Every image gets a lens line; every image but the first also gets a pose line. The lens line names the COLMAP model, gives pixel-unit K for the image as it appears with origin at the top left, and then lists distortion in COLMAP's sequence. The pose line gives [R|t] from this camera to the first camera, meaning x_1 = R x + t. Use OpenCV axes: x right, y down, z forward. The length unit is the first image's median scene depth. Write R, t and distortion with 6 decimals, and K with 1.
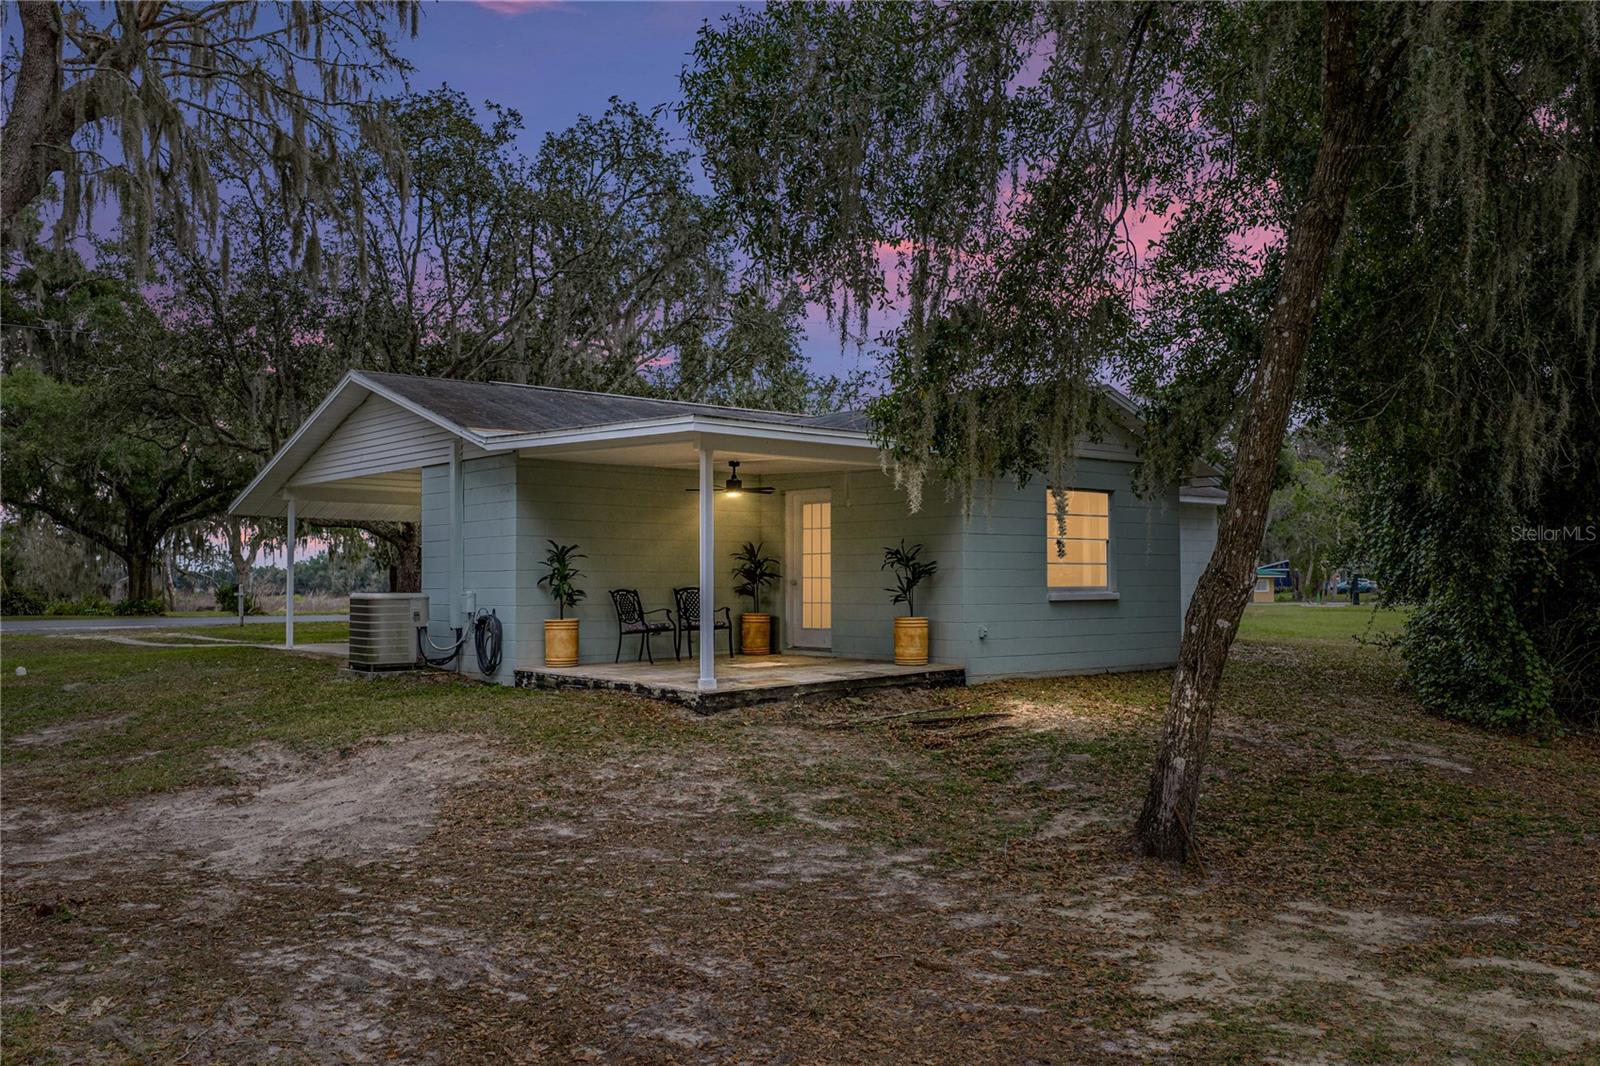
lens RADIAL K [[1376.9, 0, 793.3], [0, 1376.9, 527.7], [0, 0, 1]] dist [-0.002879, -0.011670]
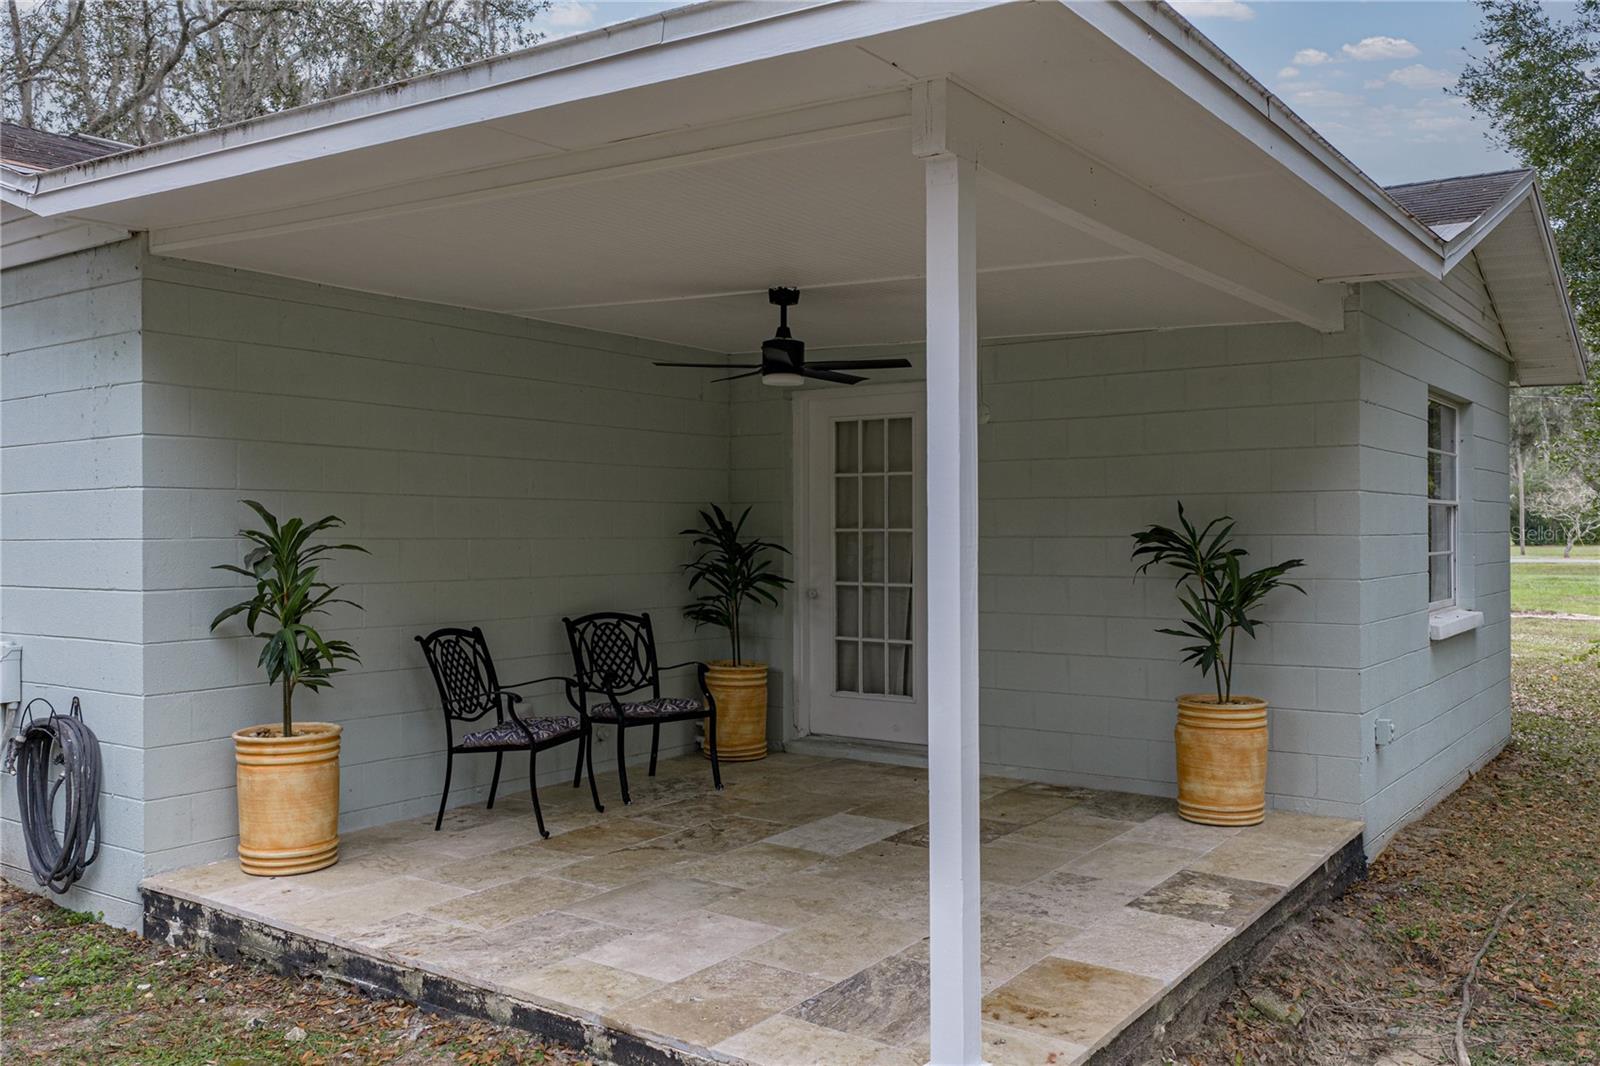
lens RADIAL K [[1376.9, 0, 807.8], [0, 1376.9, 527.7], [0, 0, 1]] dist [-0.002879, -0.011670]
pose [[0.969214, 0.000096, 0.246218, -0.126518], [-0.010076, 0.999178, 0.039273, 0.000678], [-0.246012, -0.040545, 0.968418, 0.634564]]
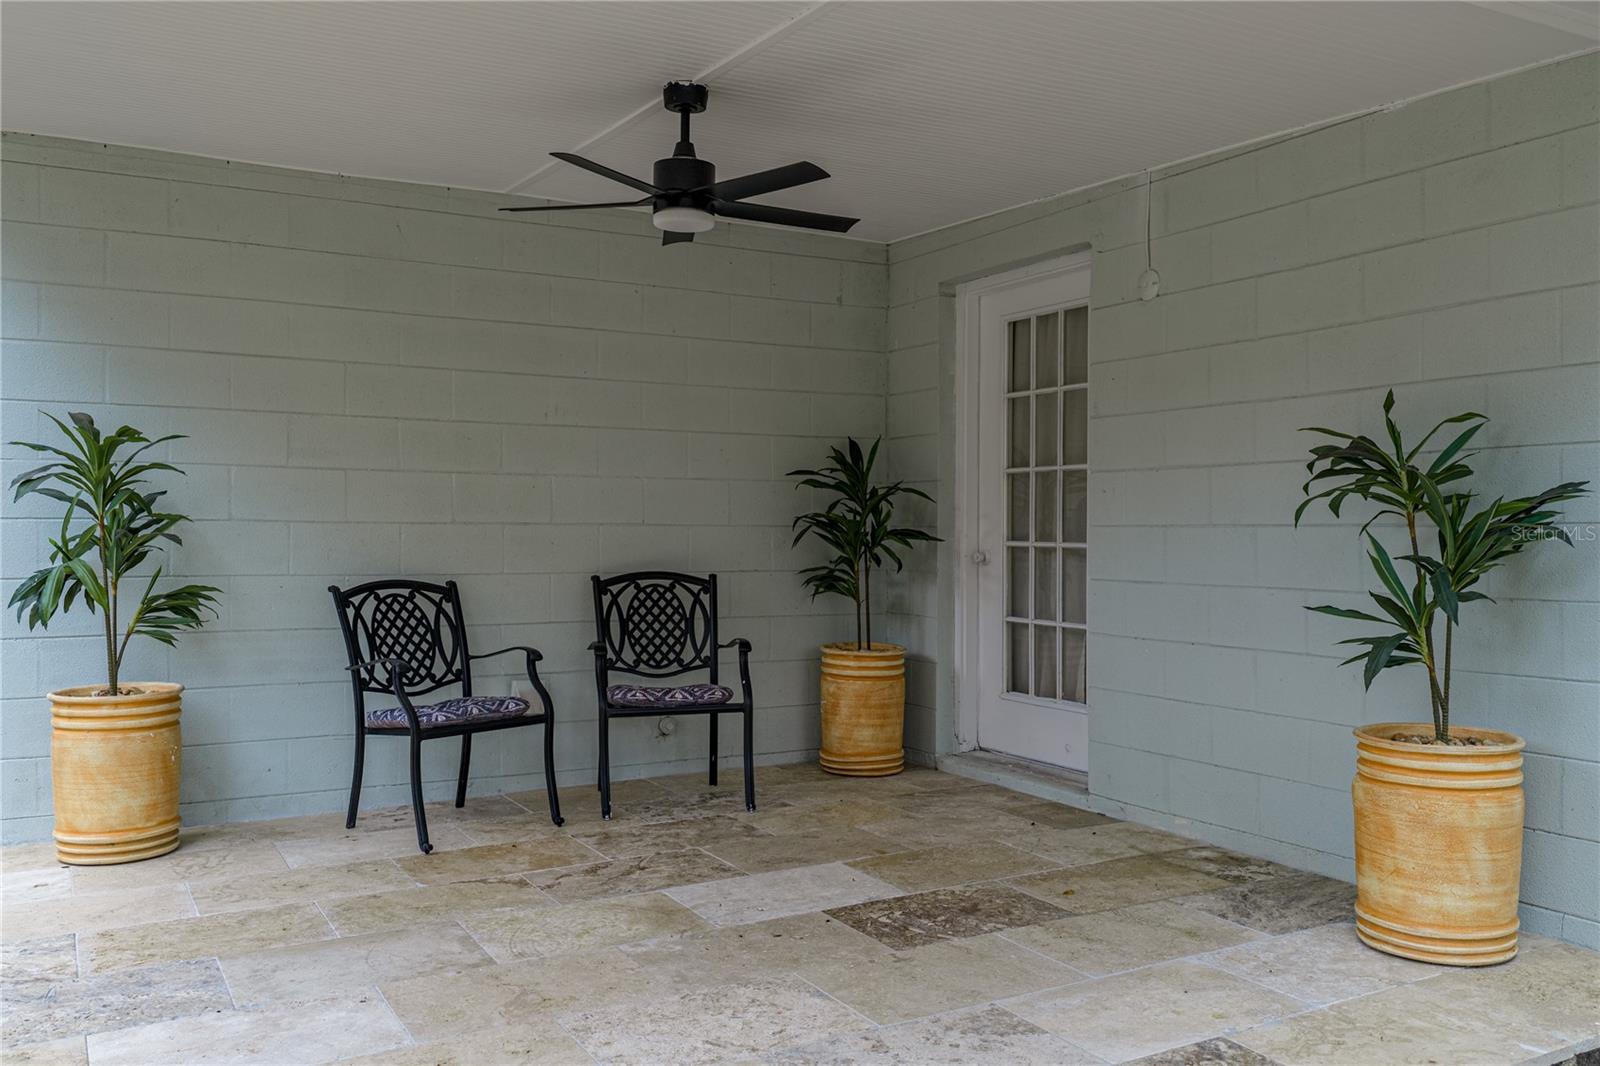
lens RADIAL K [[1376.9, 0, 808.3], [0, 1376.9, 529.6], [0, 0, 1]] dist [-0.002879, -0.011670]
pose [[0.980554, 0.005771, -0.196164, 0.028477], [0.002315, 0.999158, 0.040966, 0.021809], [0.196235, -0.040624, 0.979715, 0.749109]]
